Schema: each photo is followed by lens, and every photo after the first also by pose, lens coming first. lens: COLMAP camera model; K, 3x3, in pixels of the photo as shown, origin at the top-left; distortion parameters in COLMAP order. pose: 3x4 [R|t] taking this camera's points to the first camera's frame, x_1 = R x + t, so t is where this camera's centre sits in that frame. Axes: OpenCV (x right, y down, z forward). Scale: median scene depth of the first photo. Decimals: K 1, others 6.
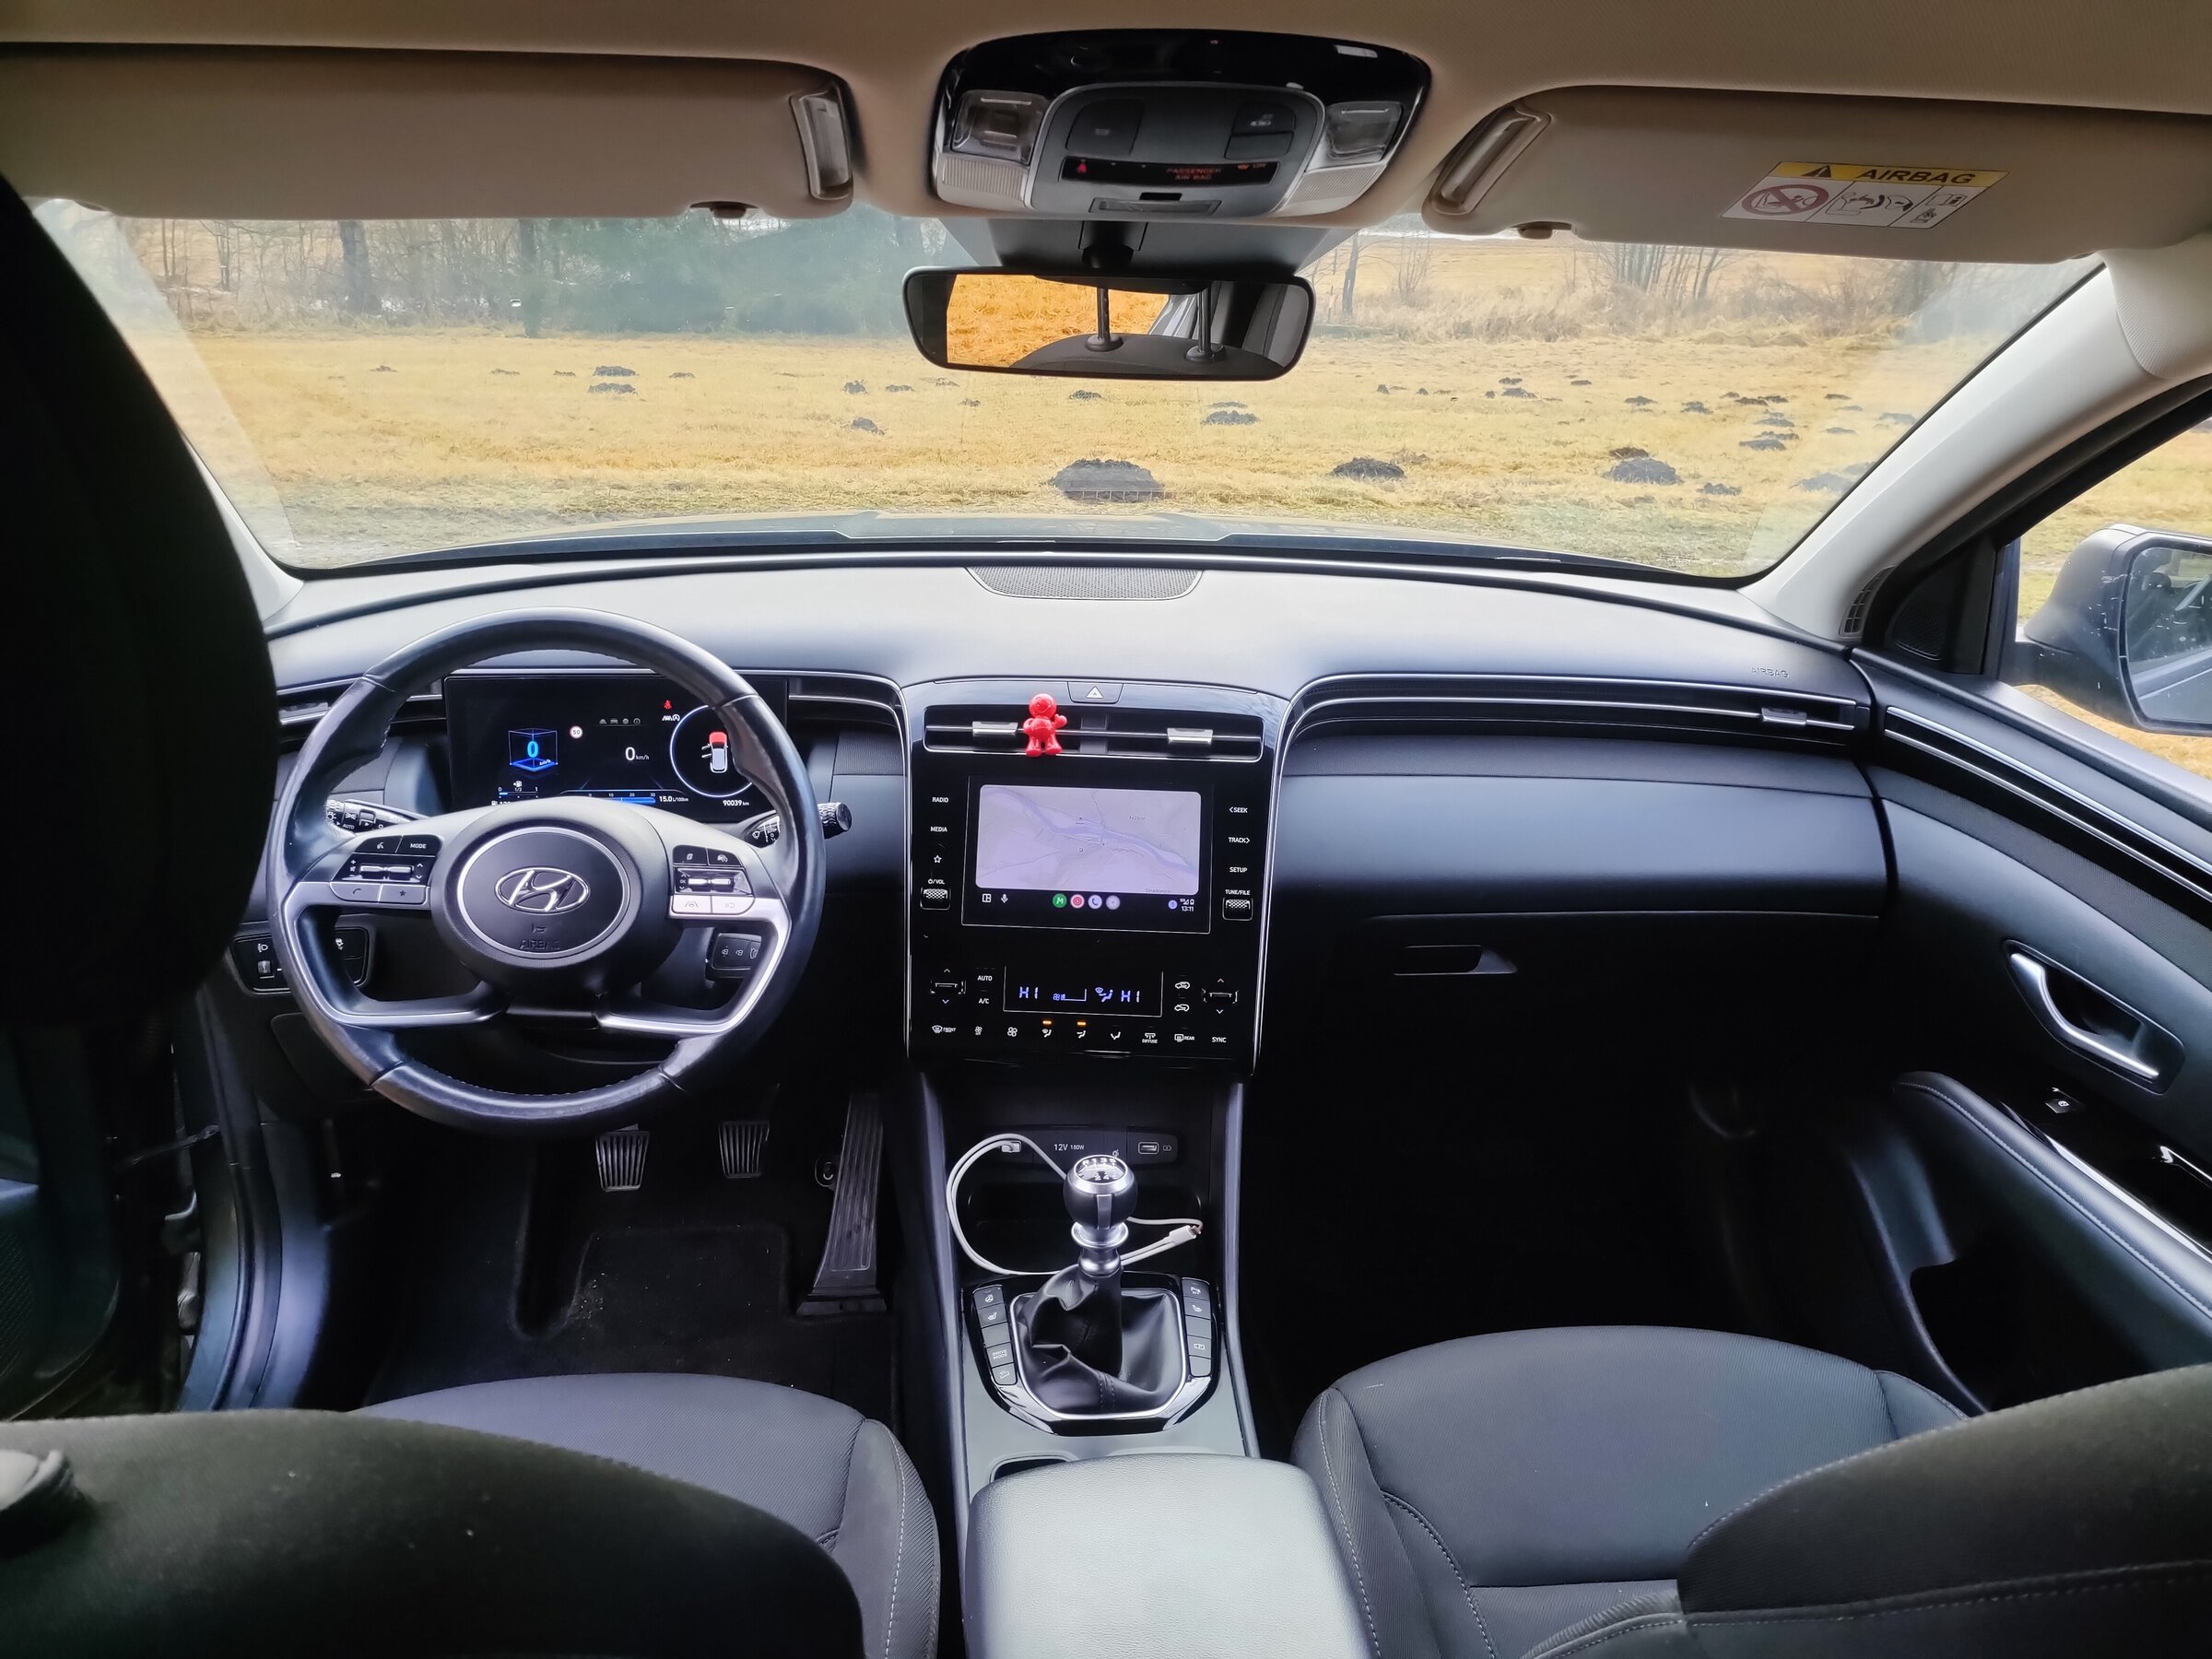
lens RADIAL K [[1604.5, 0, 1103.4], [0, 1604.5, 864.8], [0, 0, 1]] dist [0.063516, -0.052444]
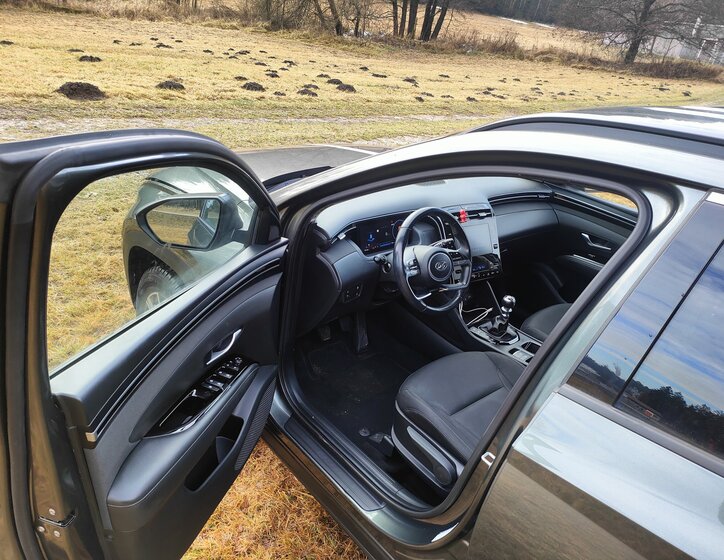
lens RADIAL K [[548.8, 0, 361.3], [0, 548.8, 281.2], [0, 0, 1]] dist [0.011812, 0.001351]
pose [[0.804743, -0.196190, 0.560267, -0.196080], [0.117593, 0.977790, 0.173490, -0.034005], [-0.581860, -0.073731, 0.809940, -0.029881]]
